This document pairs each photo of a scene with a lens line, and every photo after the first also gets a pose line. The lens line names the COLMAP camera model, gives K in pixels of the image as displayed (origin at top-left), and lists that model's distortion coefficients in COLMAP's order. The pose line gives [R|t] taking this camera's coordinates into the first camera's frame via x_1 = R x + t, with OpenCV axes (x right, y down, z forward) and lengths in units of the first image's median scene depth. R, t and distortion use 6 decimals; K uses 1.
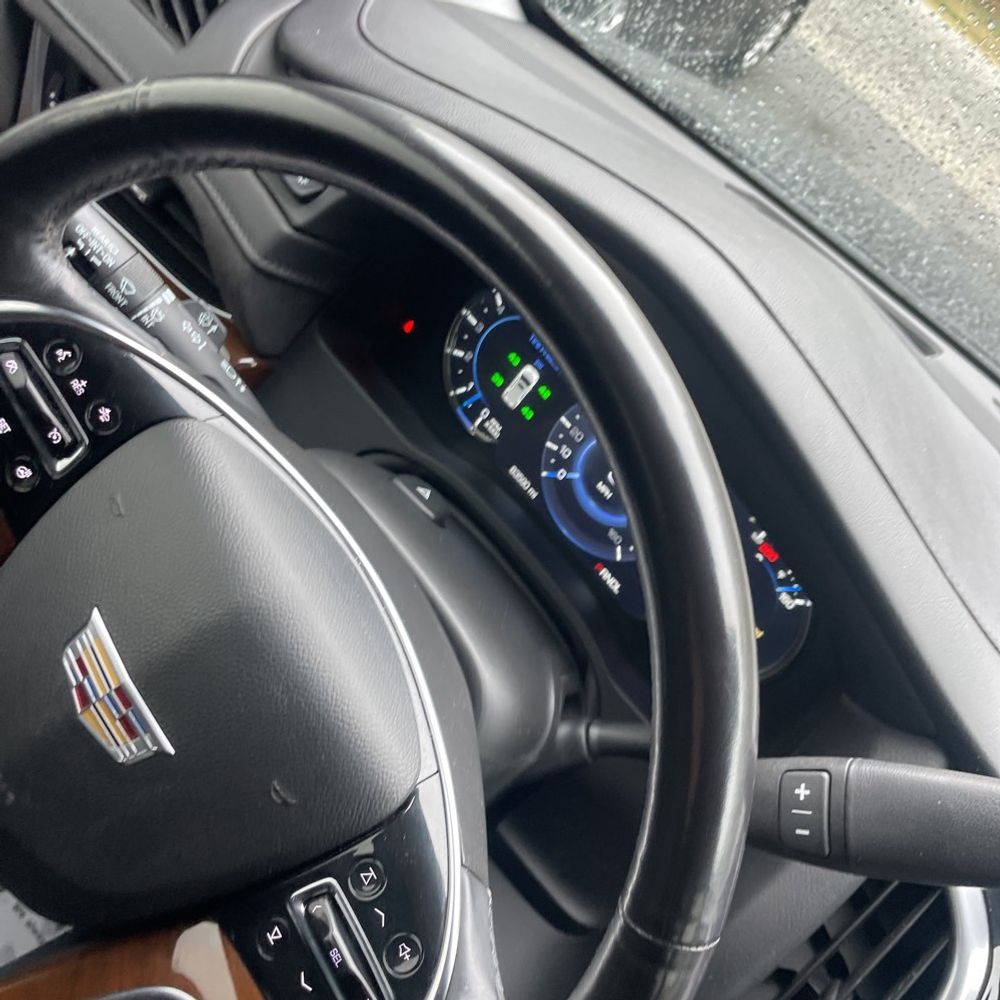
lens RADIAL K [[1009.6, 0, 503.1], [0, 1009.6, 502.2], [0, 0, 1]] dist [0.096670, -0.139087]
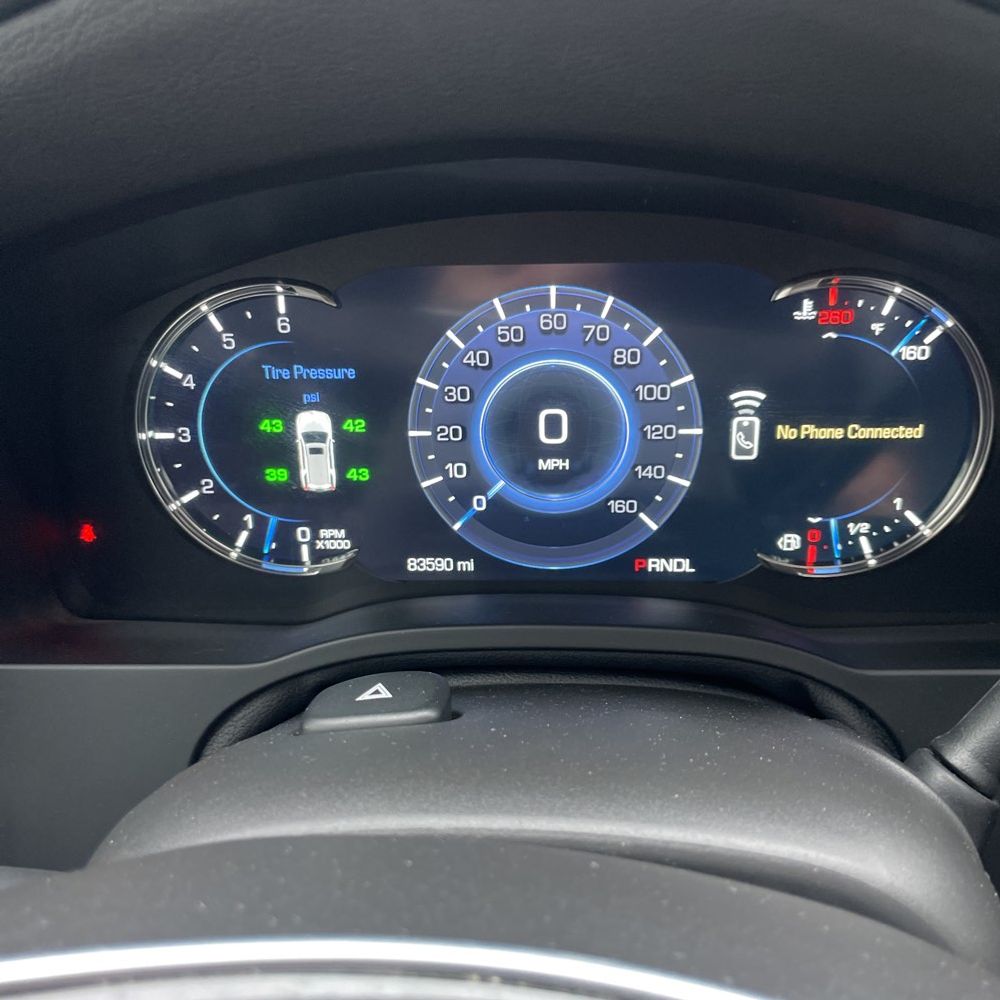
lens RADIAL K [[1009.6, 0, 503.1], [0, 1009.6, 502.2], [0, 0, 1]] dist [0.096670, -0.139087]
pose [[0.651964, -0.716390, 0.248451, -0.075482], [0.737240, 0.675503, 0.013159, -0.025662], [-0.177257, 0.174589, 0.968555, 0.438627]]
